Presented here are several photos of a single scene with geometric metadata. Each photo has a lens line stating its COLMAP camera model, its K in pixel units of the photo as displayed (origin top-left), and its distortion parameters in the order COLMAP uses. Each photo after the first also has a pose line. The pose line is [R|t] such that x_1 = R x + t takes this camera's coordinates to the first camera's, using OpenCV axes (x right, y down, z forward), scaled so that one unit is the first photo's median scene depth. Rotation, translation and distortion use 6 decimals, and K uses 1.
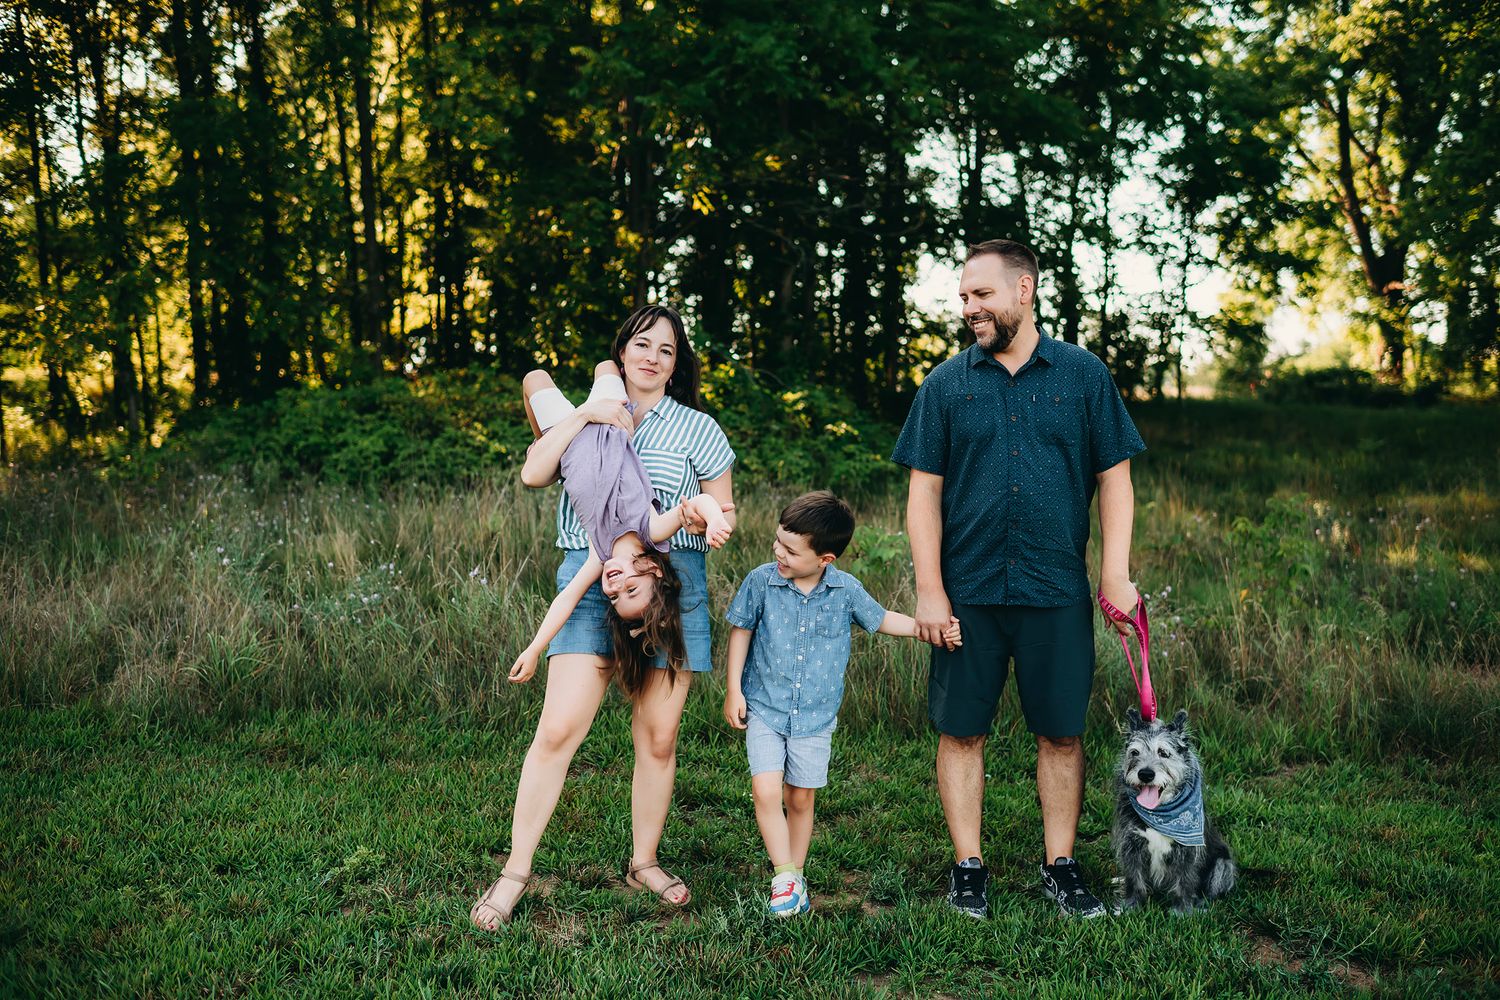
lens RADIAL K [[1515.4, 0, 759.5], [0, 1515.4, 502.5], [0, 0, 1]] dist [-0.053571, 0.000000]
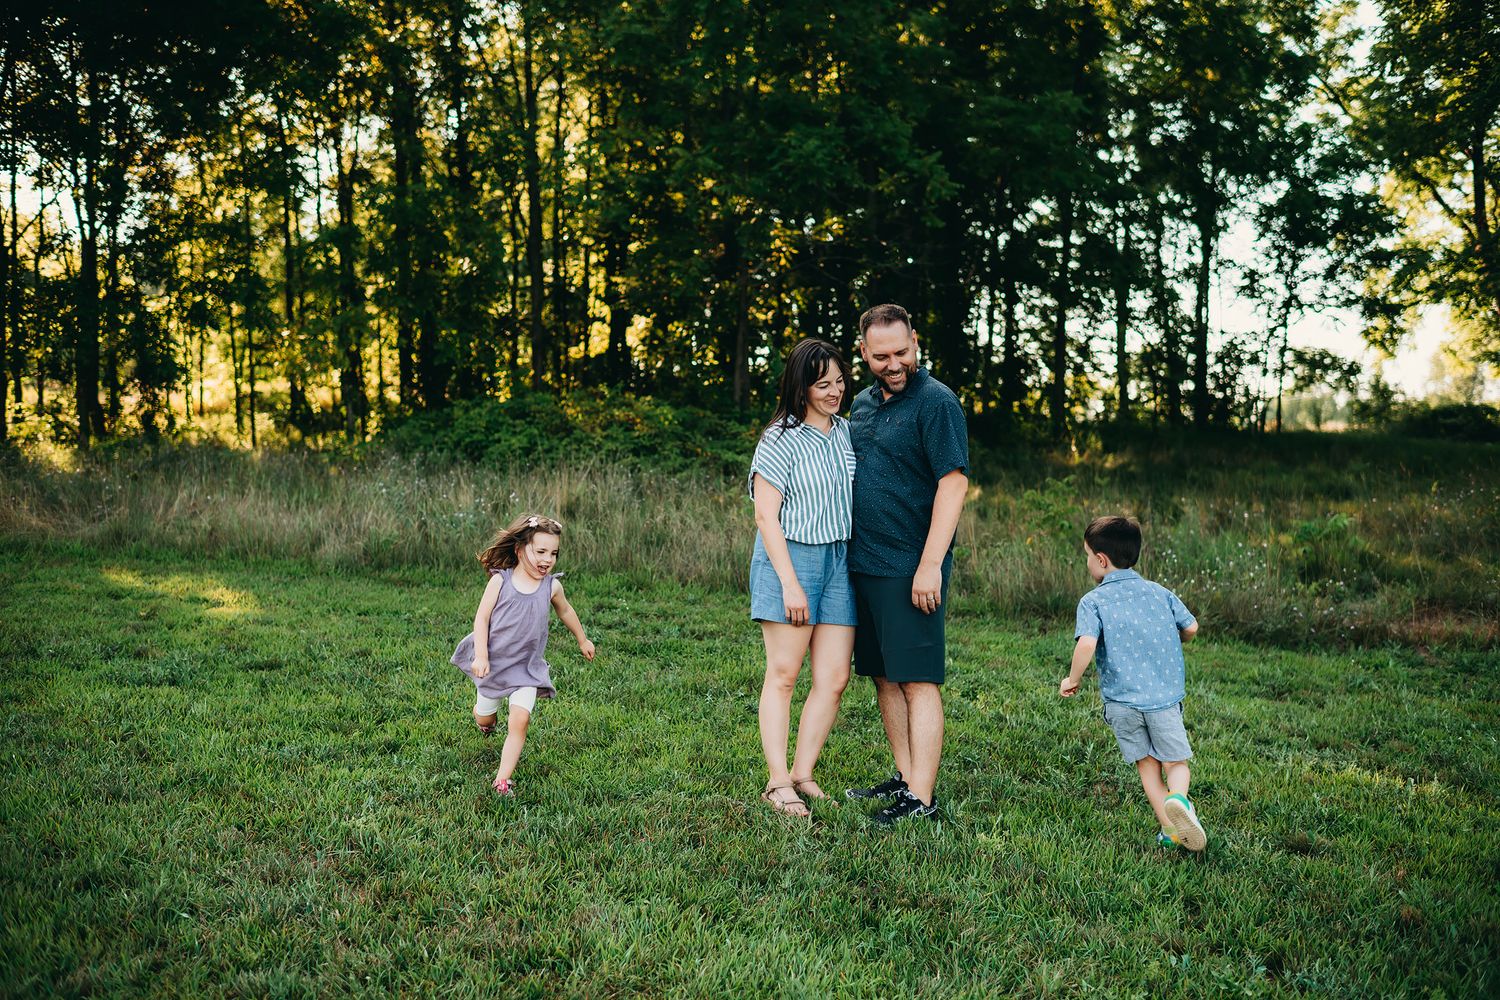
lens RADIAL K [[1515.4, 0, 742.5], [0, 1515.4, 496.5], [0, 0, 1]] dist [-0.053571, 0.000000]
pose [[0.988456, 0.029679, -0.148573, 0.083675], [-0.032970, 0.999262, -0.019734, 0.017800], [0.147878, 0.024404, 0.988705, -0.177082]]
